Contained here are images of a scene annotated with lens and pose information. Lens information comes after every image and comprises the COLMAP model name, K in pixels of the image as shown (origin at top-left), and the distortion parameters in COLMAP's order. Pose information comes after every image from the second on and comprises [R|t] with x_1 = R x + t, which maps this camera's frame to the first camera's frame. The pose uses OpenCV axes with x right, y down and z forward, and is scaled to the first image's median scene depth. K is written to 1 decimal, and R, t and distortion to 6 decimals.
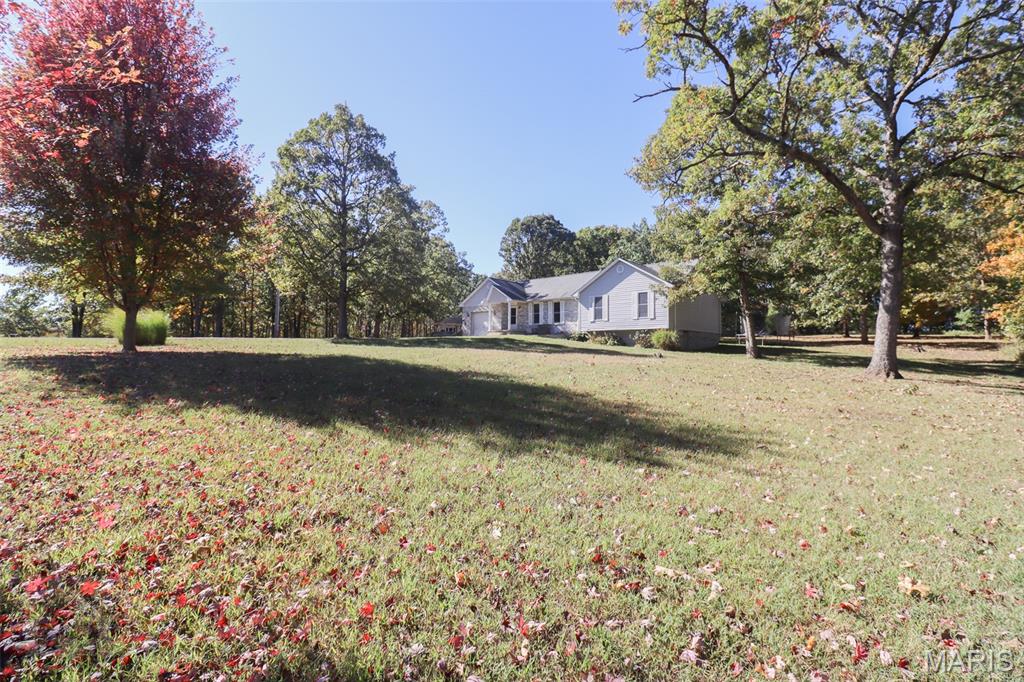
lens RADIAL K [[467.6, 0, 511.5], [0, 467.6, 329.6], [0, 0, 1]] dist [-0.002502, -0.000160]
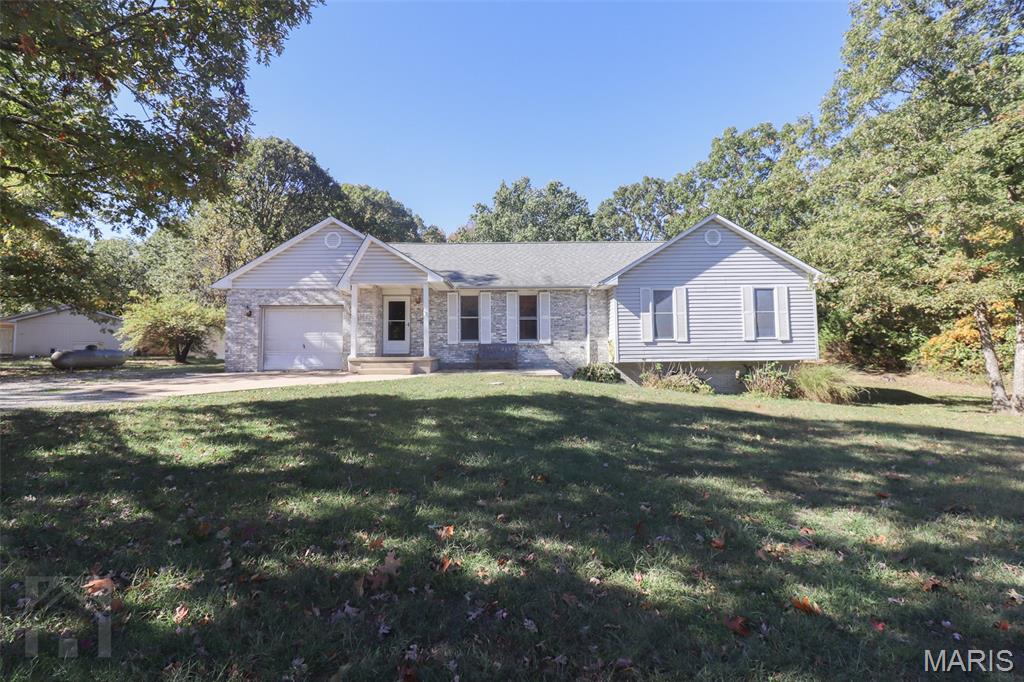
lens RADIAL K [[476.1, 0, 506.7], [0, 476.1, 332.9], [0, 0, 1]] dist [0.000142, 0.000007]
pose [[0.731019, 0.019071, 0.682091, -0.248011], [-0.018494, 0.999796, -0.008133, -0.019758], [-0.682107, -0.006669, 0.731222, 0.734640]]
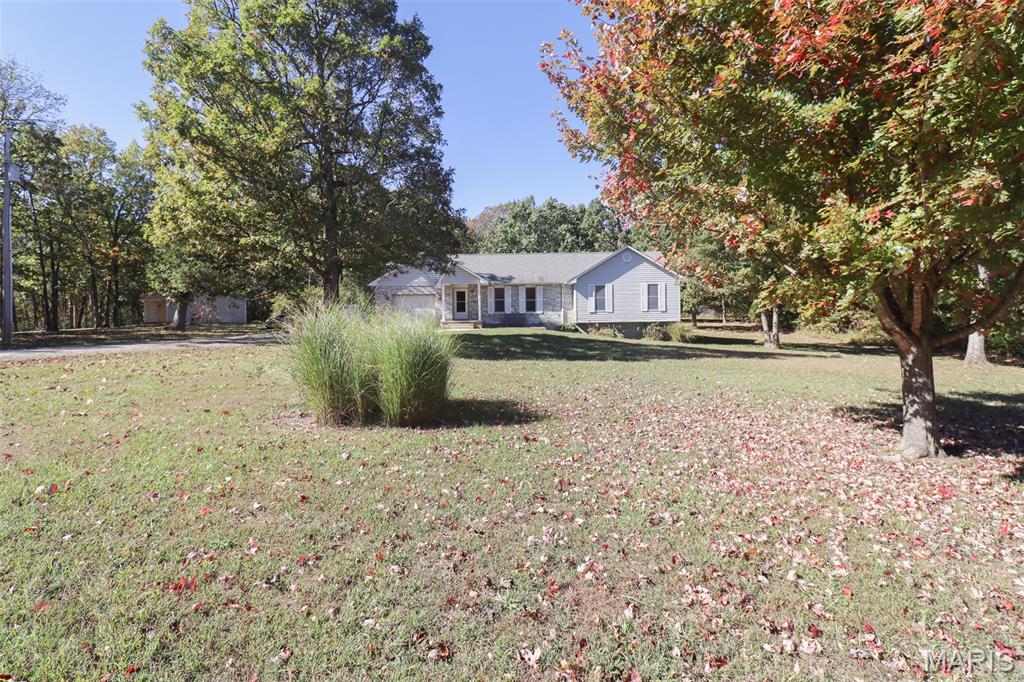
lens RADIAL K [[476.1, 0, 506.7], [0, 476.1, 332.9], [0, 0, 1]] dist [0.000142, 0.000007]
pose [[0.742301, -0.029106, 0.669434, -0.554826], [-0.013763, 0.998183, 0.058660, -0.028828], [-0.669925, -0.052756, 0.740552, 0.419320]]
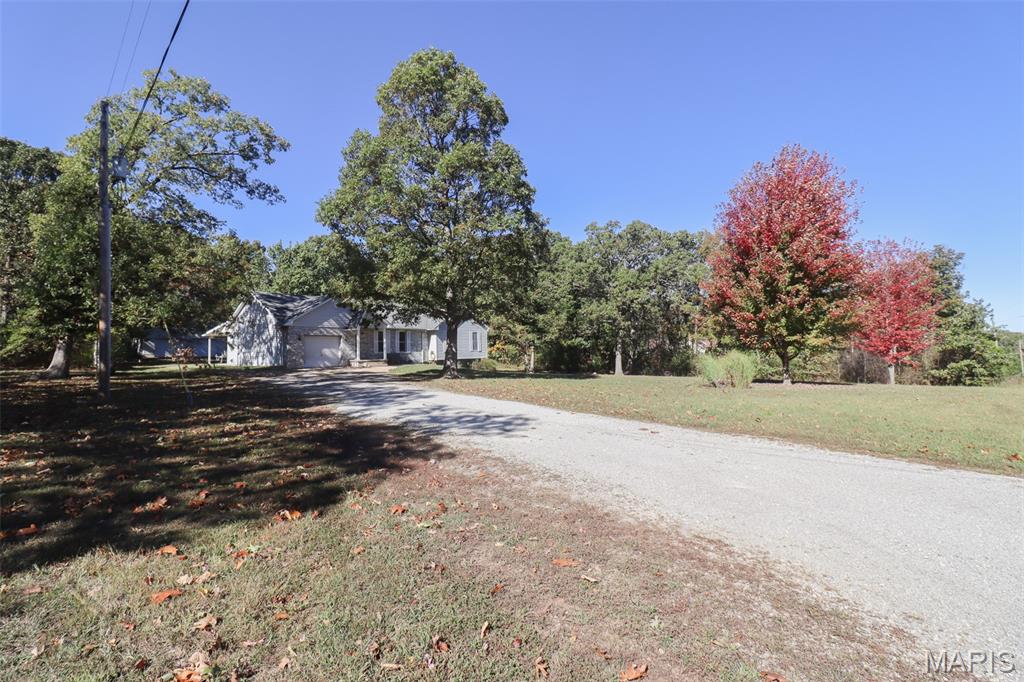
lens RADIAL K [[476.1, 0, 506.7], [0, 476.1, 332.9], [0, 0, 1]] dist [0.000142, 0.000007]
pose [[-0.095872, 0.040693, 0.994562, -1.050208], [-0.016038, 0.998971, -0.042419, -0.017019], [-0.995264, -0.020018, -0.095121, 0.940877]]
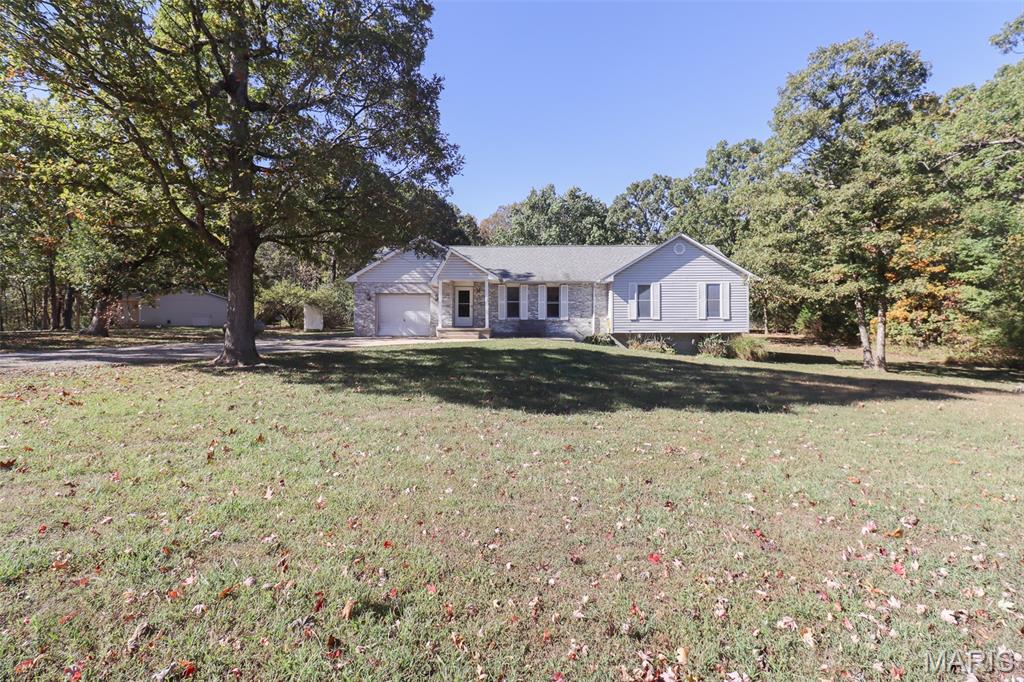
lens RADIAL K [[467.6, 0, 511.5], [0, 467.6, 329.6], [0, 0, 1]] dist [-0.002502, -0.000160]
pose [[0.754398, -0.005020, 0.656398, -0.411632], [-0.027038, 0.998884, 0.038715, -0.024100], [-0.655860, -0.046955, 0.753421, 0.582484]]
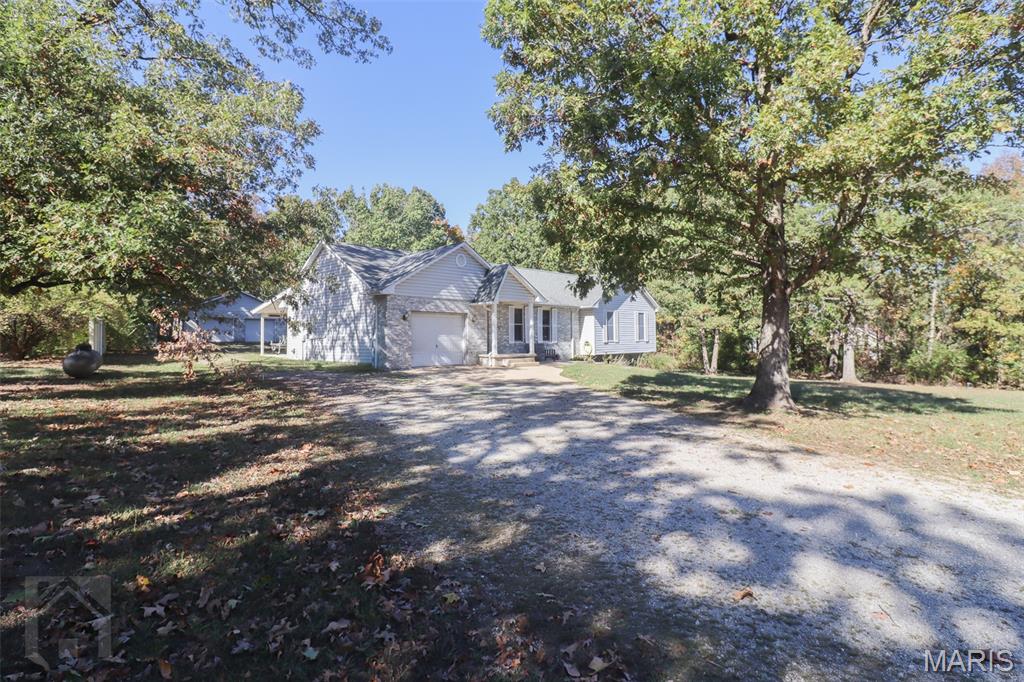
lens RADIAL K [[514.2, 0, 512.0], [0, 514.2, 341.0], [0, 0, 1]] dist [0.000235, -0.000077]
pose [[0.020477, -0.005624, 0.999774, -0.675974], [-0.033317, 0.999425, 0.006304, -0.019778], [-0.999235, -0.033438, 0.020278, 1.115388]]
